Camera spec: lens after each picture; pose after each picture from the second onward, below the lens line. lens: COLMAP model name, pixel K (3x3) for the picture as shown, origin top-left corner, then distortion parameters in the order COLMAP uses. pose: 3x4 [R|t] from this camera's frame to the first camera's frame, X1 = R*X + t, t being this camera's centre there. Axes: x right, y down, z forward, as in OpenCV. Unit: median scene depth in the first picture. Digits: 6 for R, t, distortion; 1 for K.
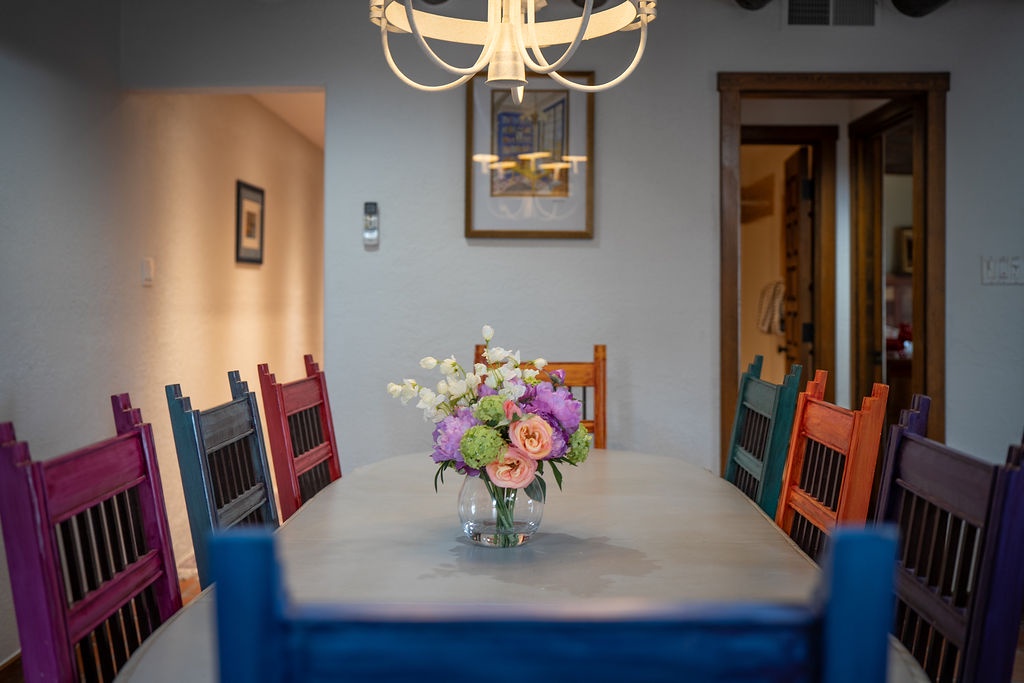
lens RADIAL K [[1054.4, 0, 510.8], [0, 1054.4, 274.2], [0, 0, 1]] dist [-0.003641, 0.000000]
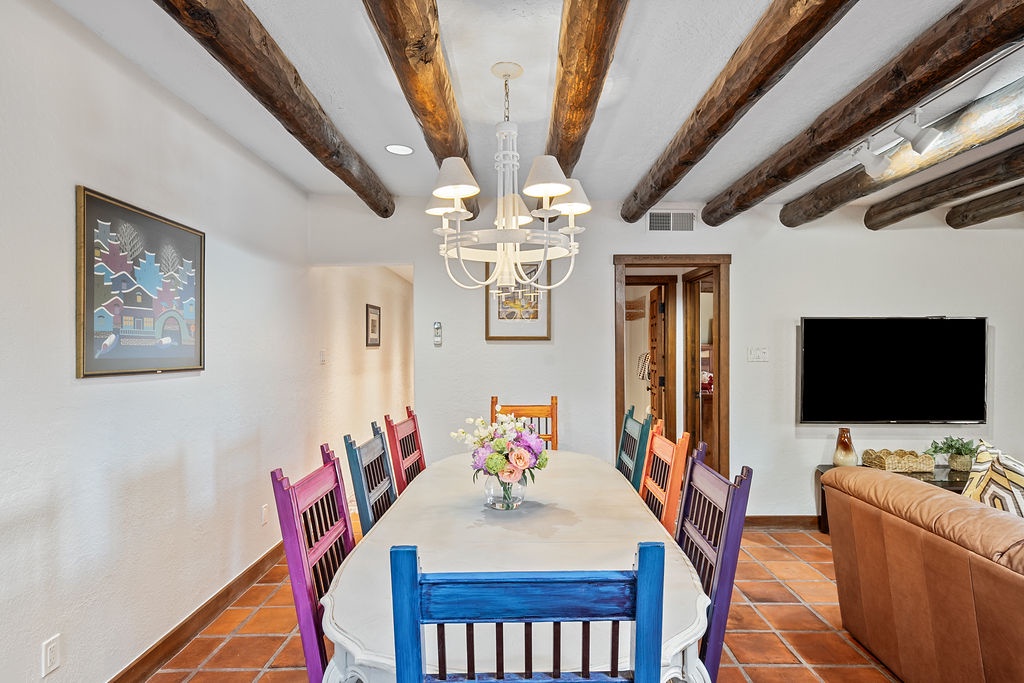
lens RADIAL K [[566.7, 0, 514.4], [0, 566.7, 350.0], [0, 0, 1]] dist [-0.002965, -0.000293]
pose [[0.999920, -0.008164, 0.009671, -0.000074], [0.007896, 0.999593, 0.027419, -0.075647], [-0.009891, -0.027341, 0.999577, -0.095297]]
